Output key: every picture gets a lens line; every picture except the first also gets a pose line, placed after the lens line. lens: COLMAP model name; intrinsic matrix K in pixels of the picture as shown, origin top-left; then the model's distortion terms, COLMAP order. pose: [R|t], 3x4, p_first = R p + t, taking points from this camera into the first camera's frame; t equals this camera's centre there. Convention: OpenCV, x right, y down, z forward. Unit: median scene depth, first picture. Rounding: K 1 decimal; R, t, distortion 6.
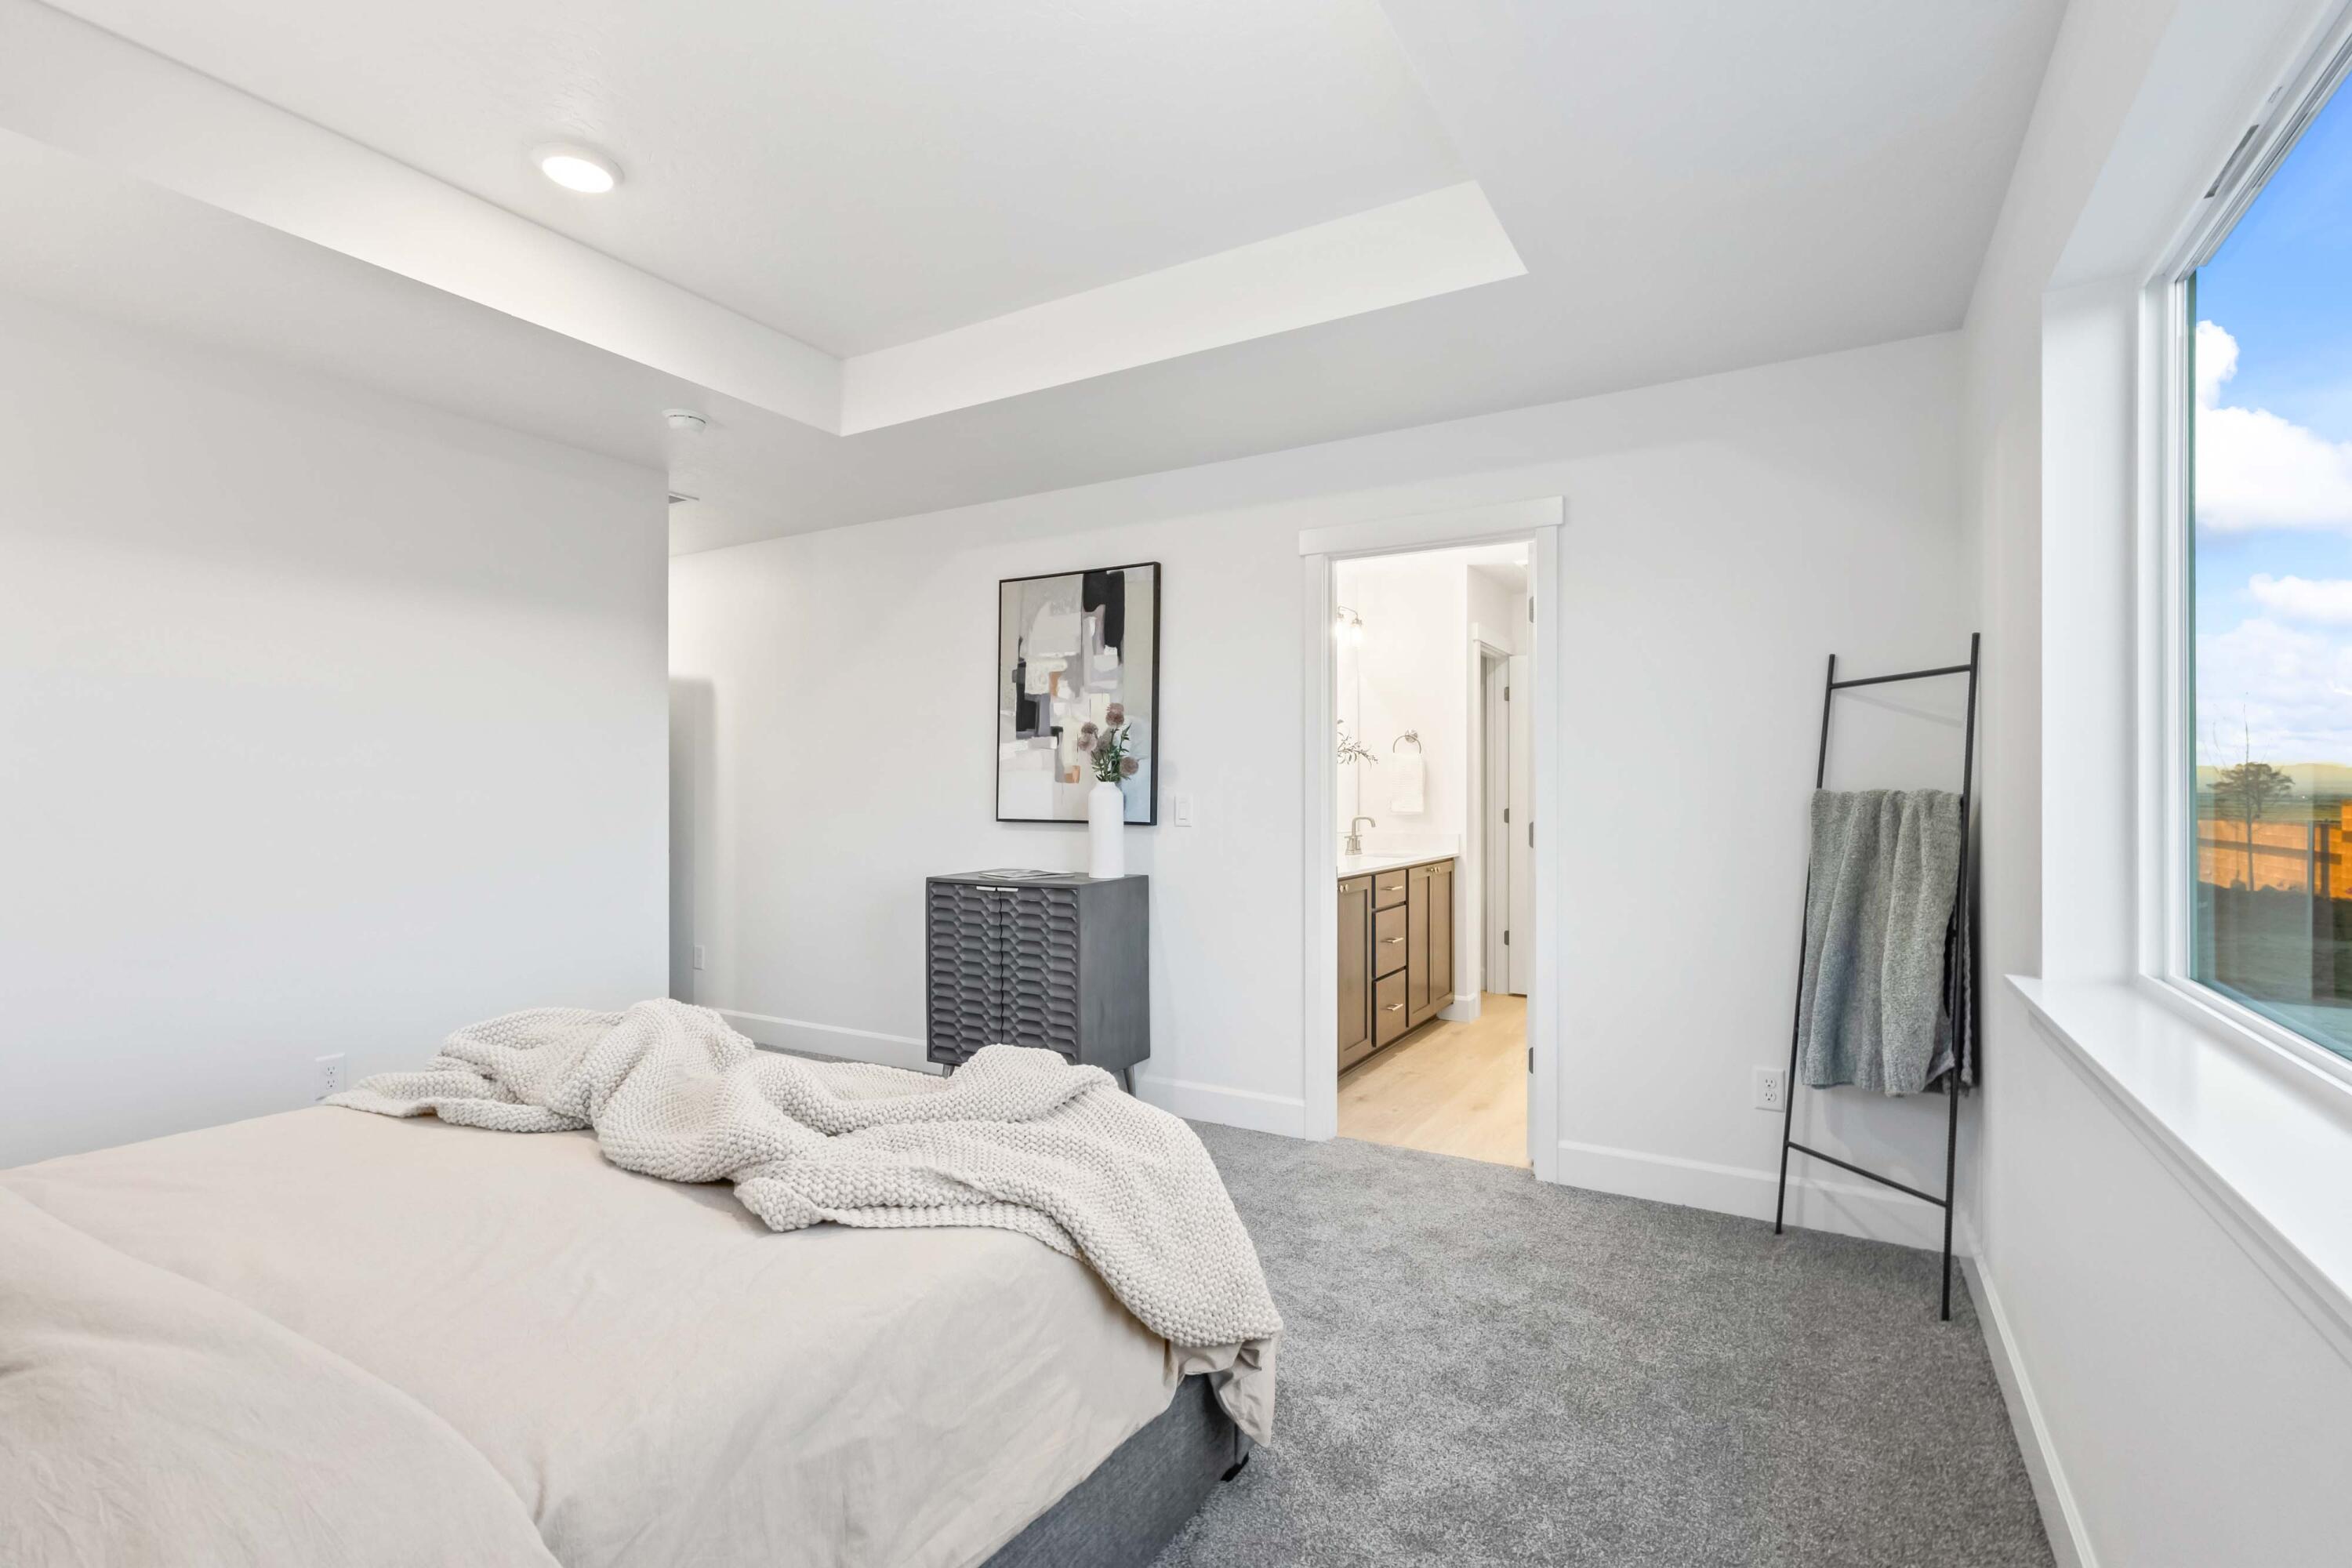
lens RADIAL K [[1076.5, 0, 1163.2], [0, 1076.5, 787.5], [0, 0, 1]] dist [0.003306, 0.000150]
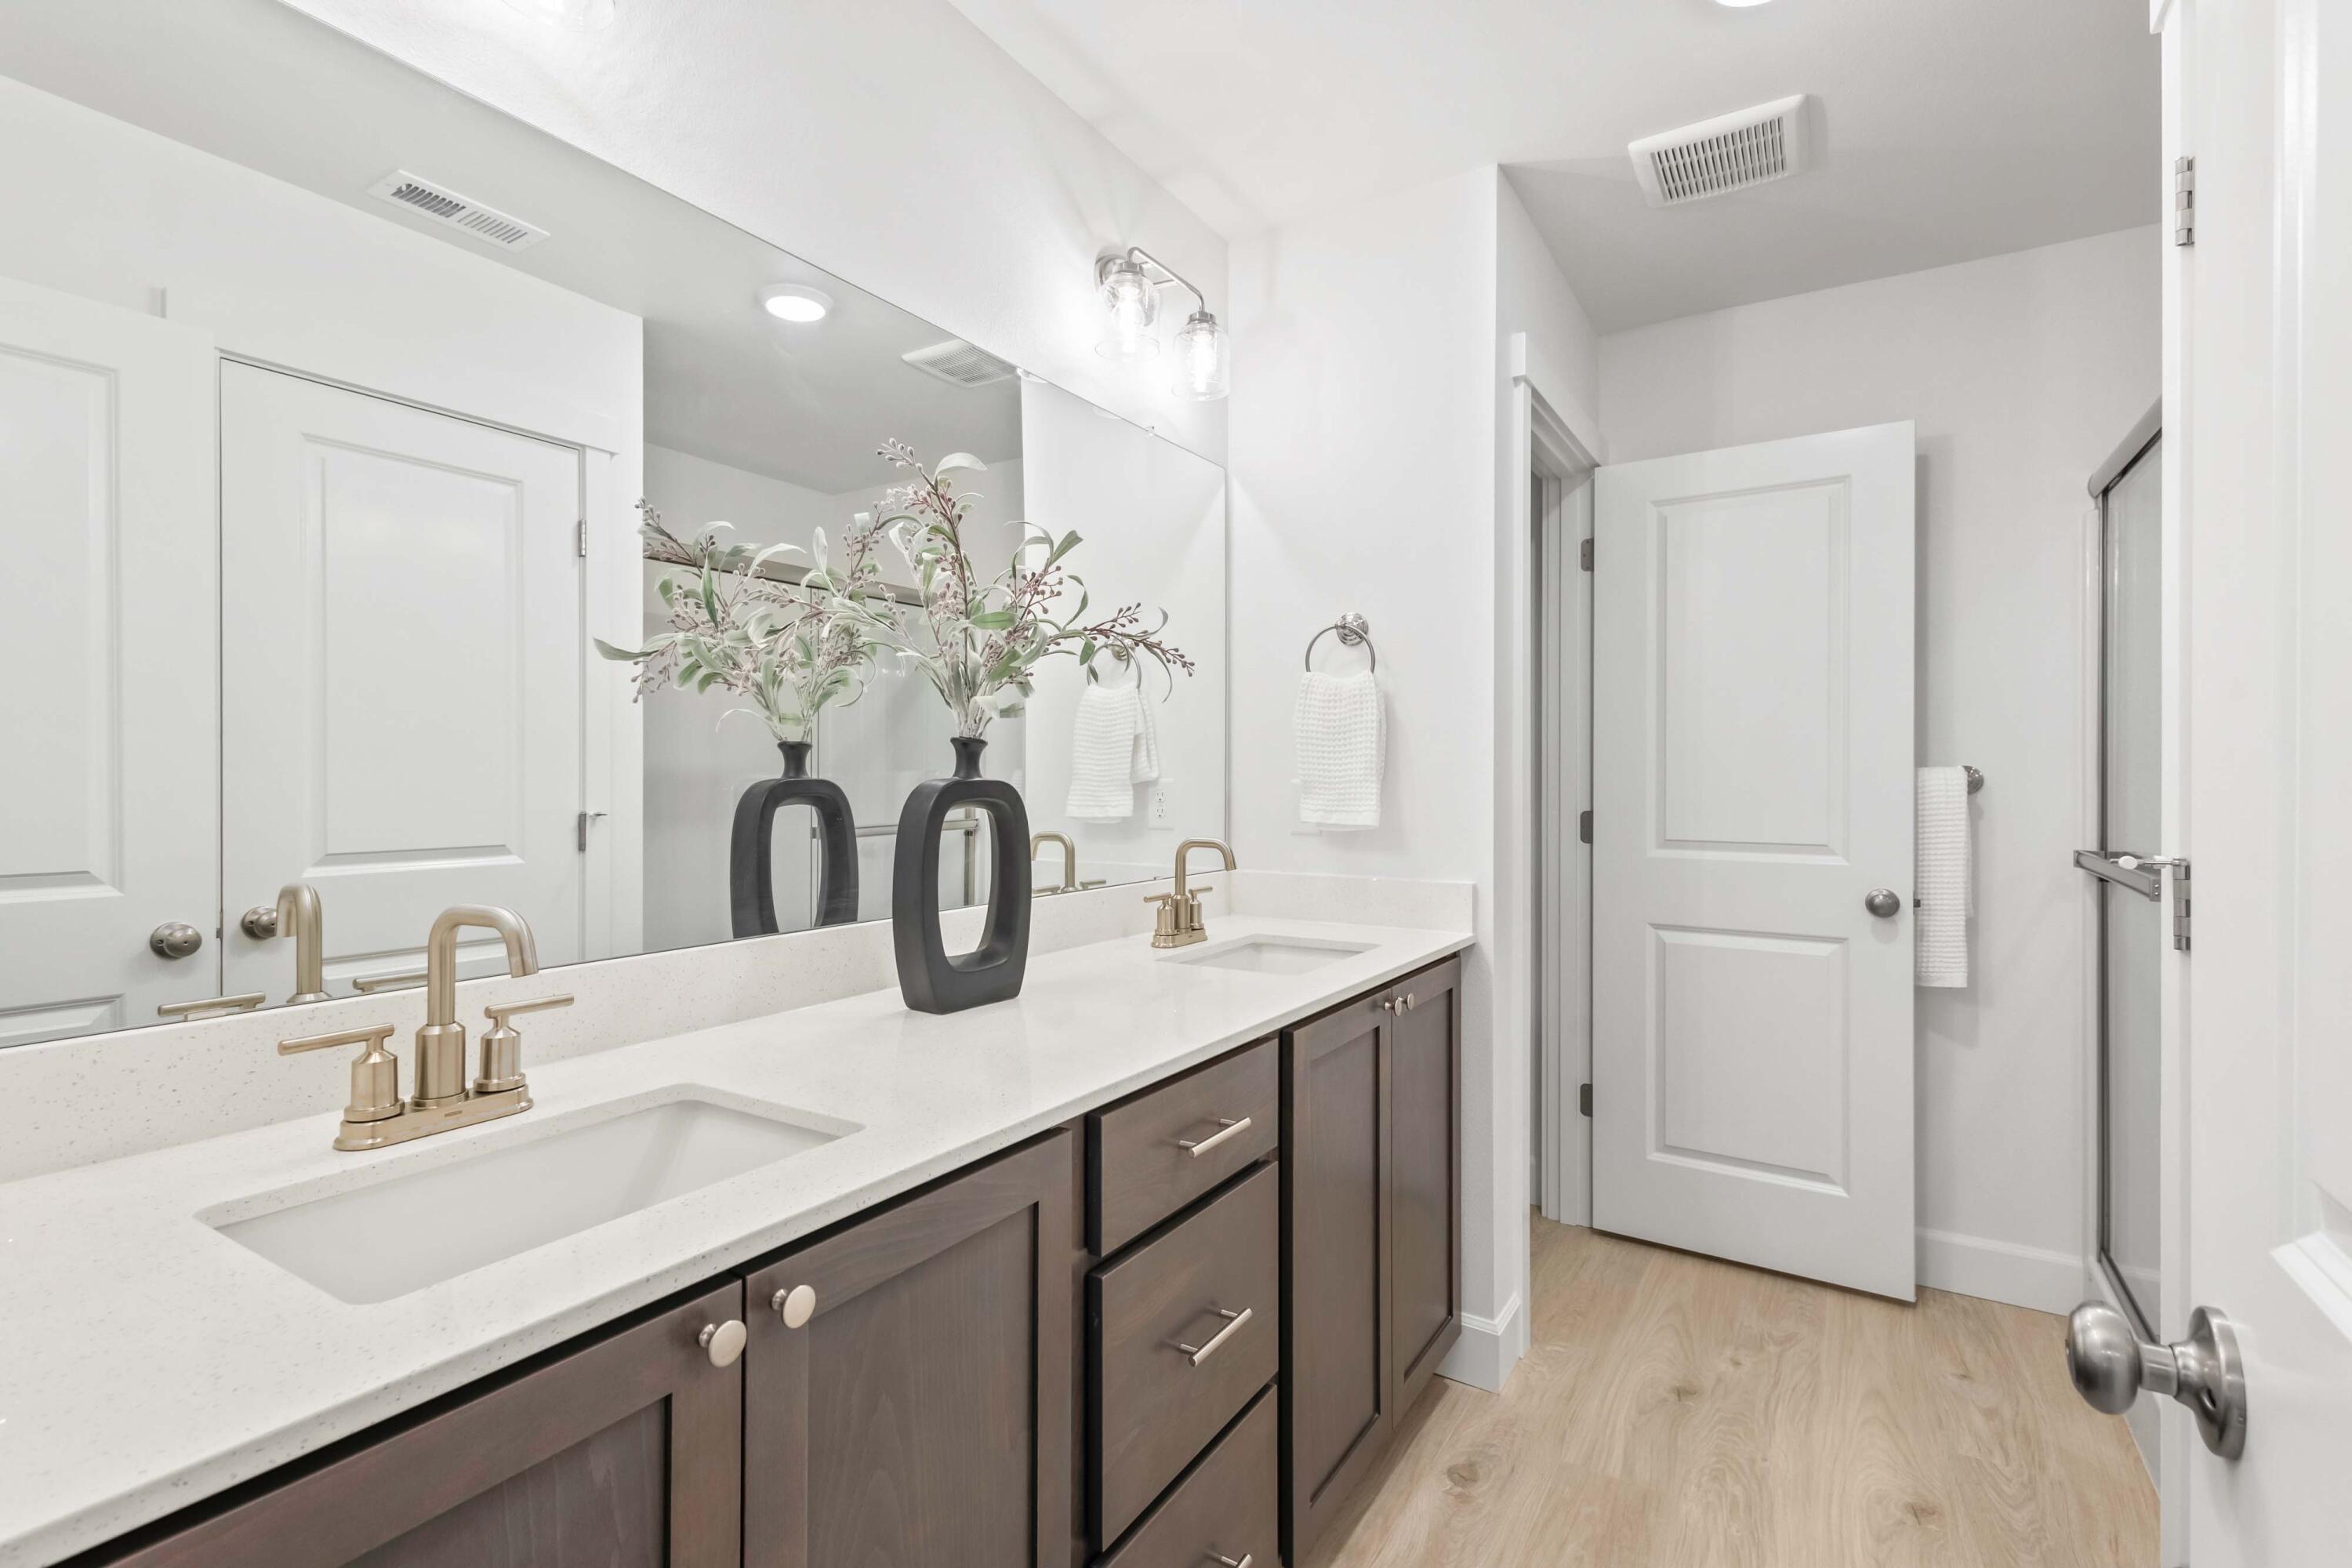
lens RADIAL K [[1084.2, 0, 1168.8], [0, 1084.2, 756.8], [0, 0, 1]] dist [0.002894, 0.000252]
pose [[0.999674, 0.004746, -0.025073, 0.175514], [-0.004933, 0.999960, -0.007422, 0.001760], [0.025037, 0.007543, 0.999658, 0.611480]]
